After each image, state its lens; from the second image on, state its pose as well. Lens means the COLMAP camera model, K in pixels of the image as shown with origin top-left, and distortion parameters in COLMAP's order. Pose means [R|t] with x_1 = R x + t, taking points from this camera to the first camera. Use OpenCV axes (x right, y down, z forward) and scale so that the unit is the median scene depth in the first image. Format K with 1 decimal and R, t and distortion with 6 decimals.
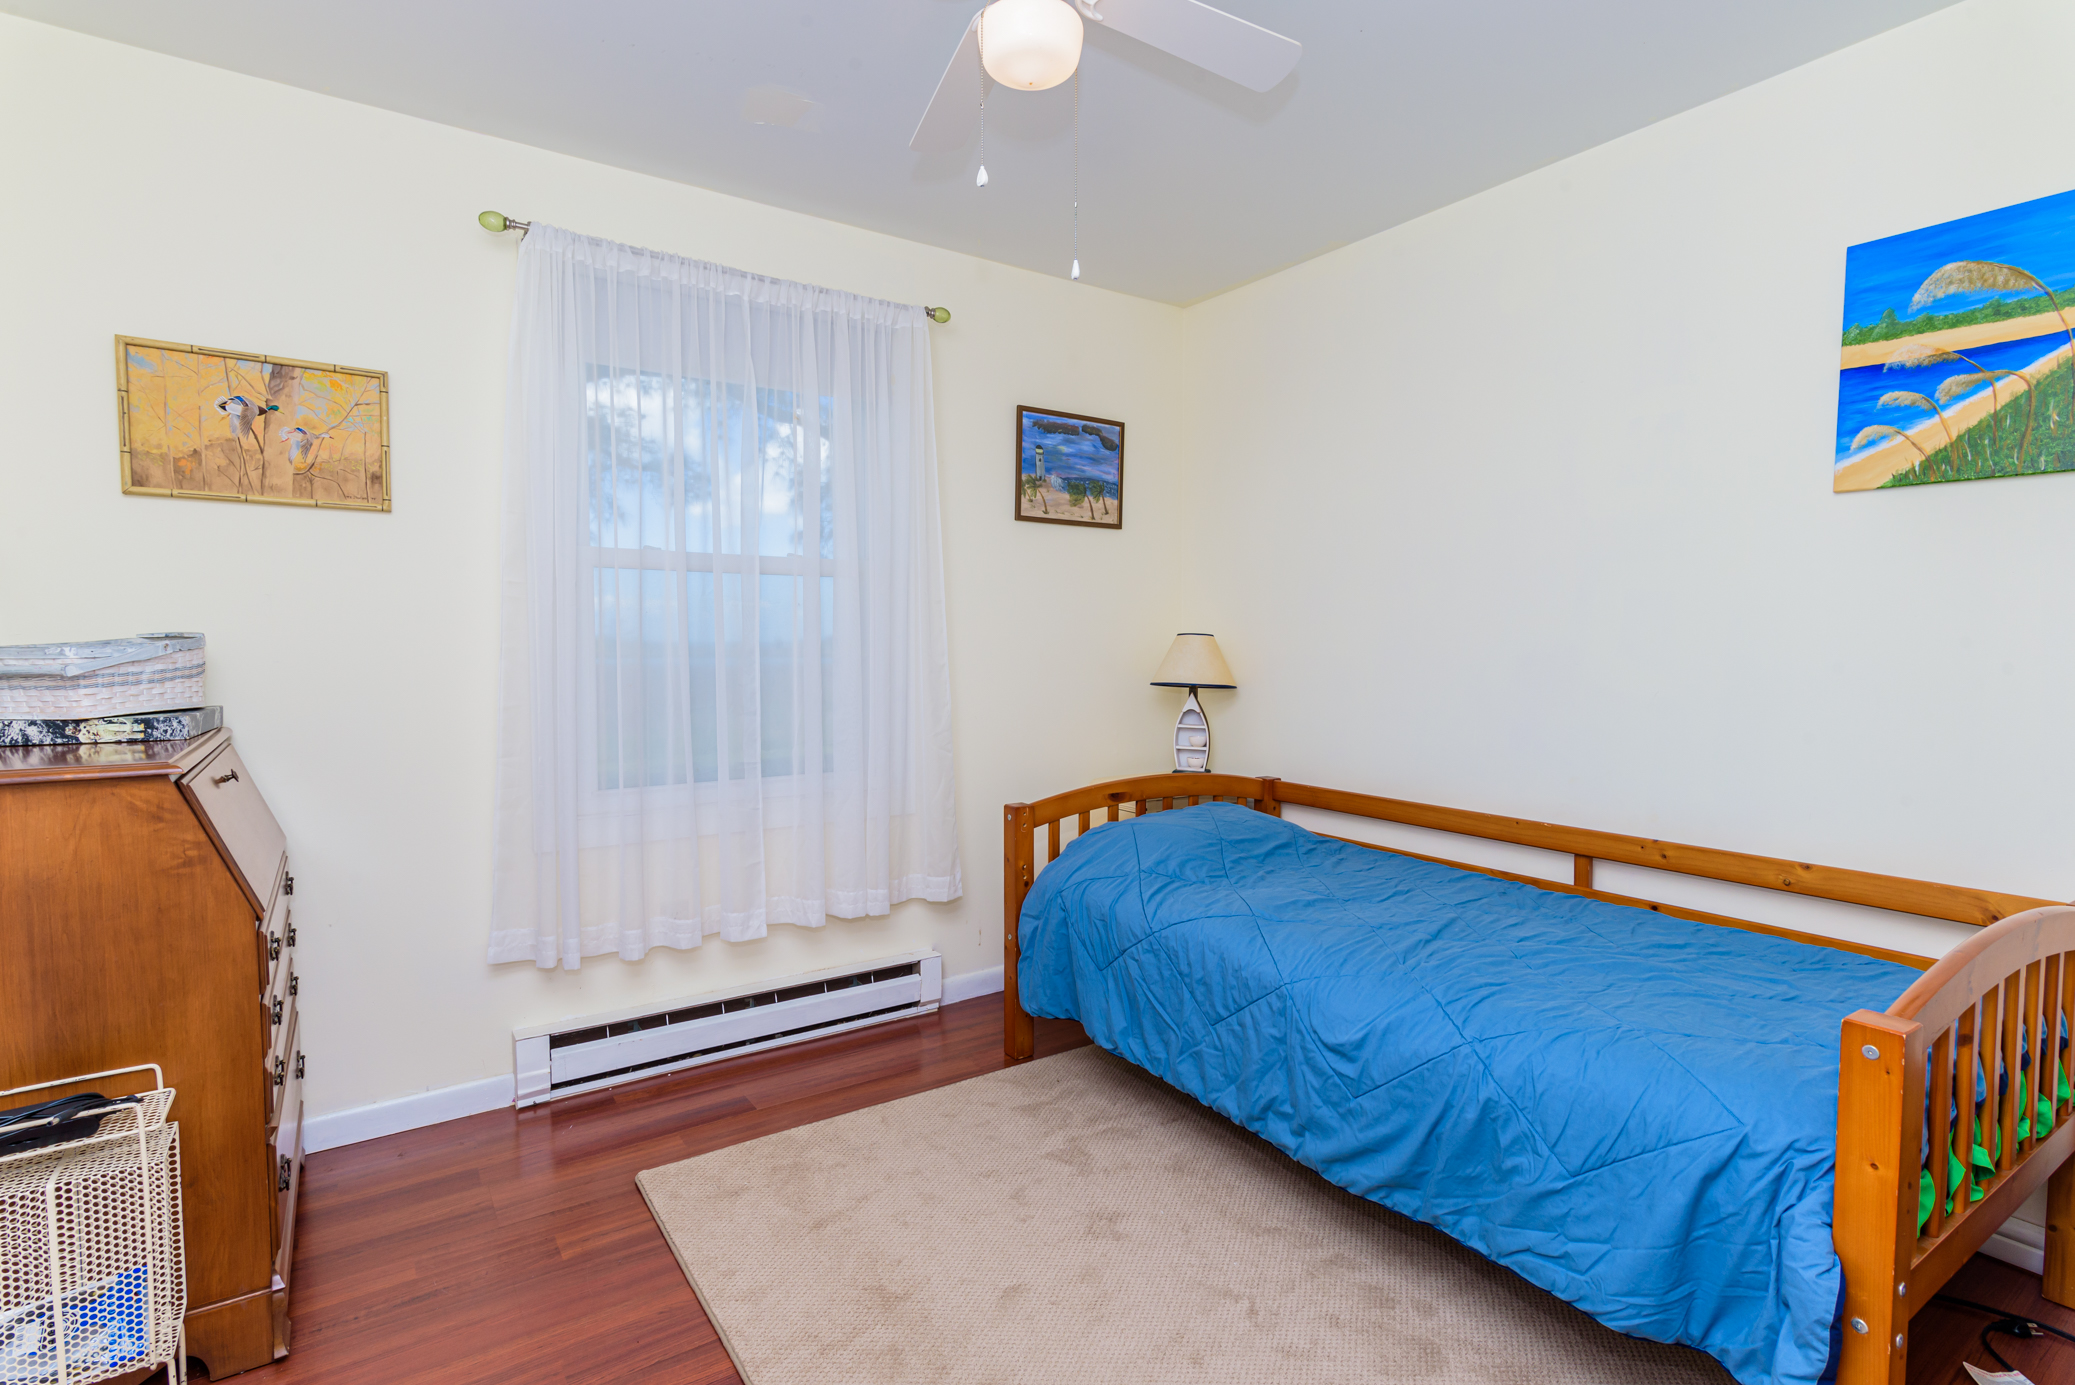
lens RADIAL K [[1019.9, 0, 1031.2], [0, 1019.9, 695.2], [0, 0, 1]] dist [0.005640, -0.001761]
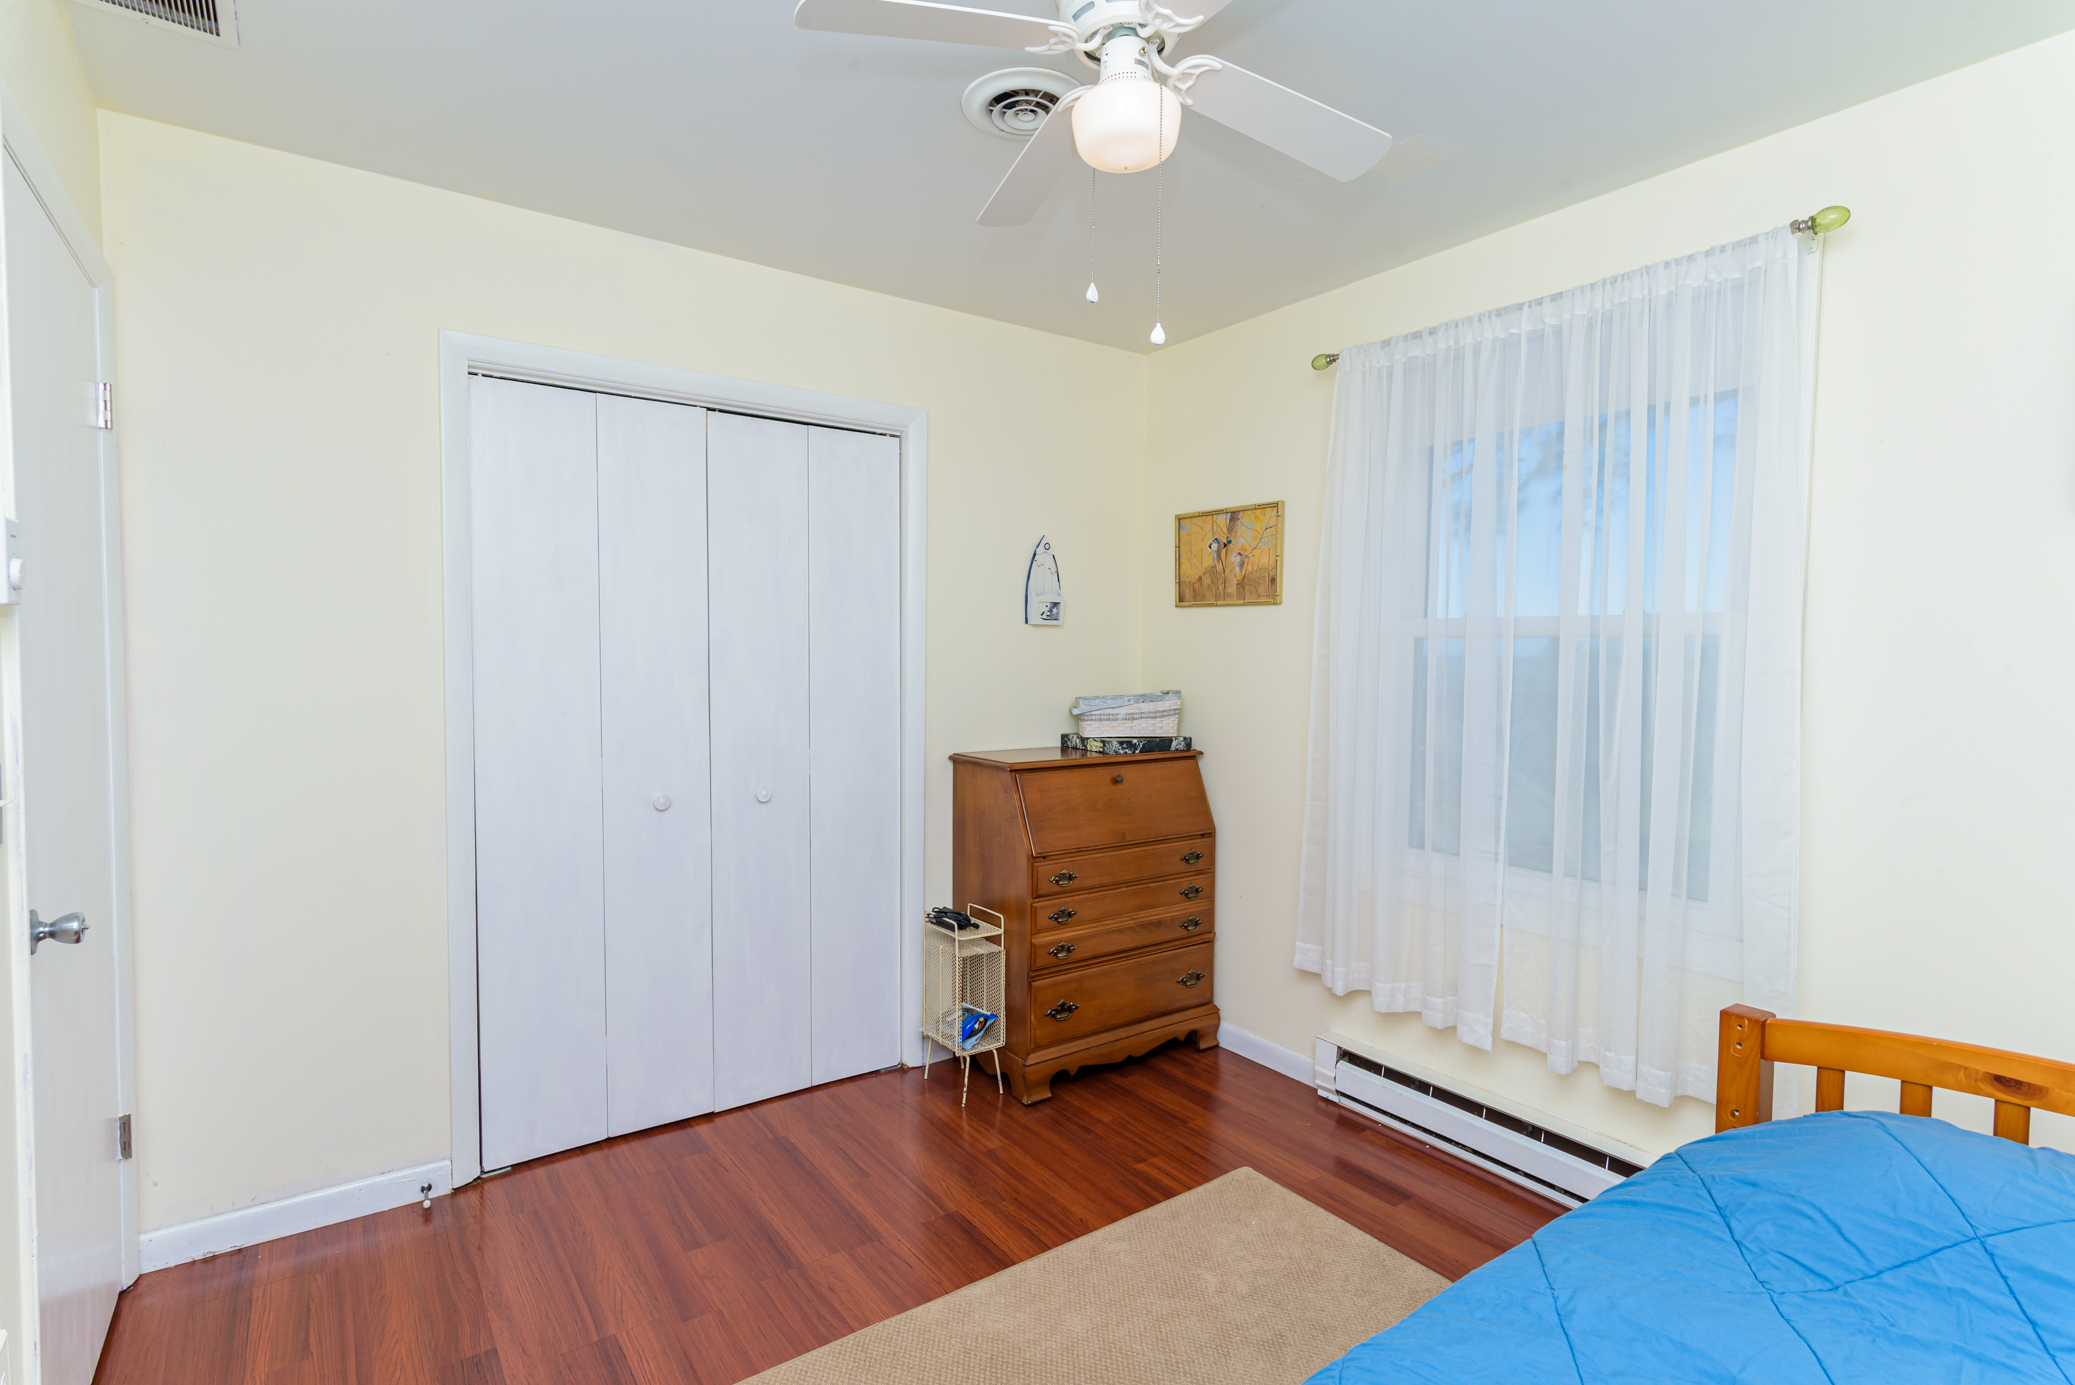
lens RADIAL K [[1019.9, 0, 1030.2], [0, 1019.9, 691.9], [0, 0, 1]] dist [0.005640, -0.001761]
pose [[0.004949, 0.041126, -0.999142, 0.743187], [-0.060500, 0.997336, 0.040752, -0.103357], [0.998156, 0.060246, 0.007424, 0.699314]]
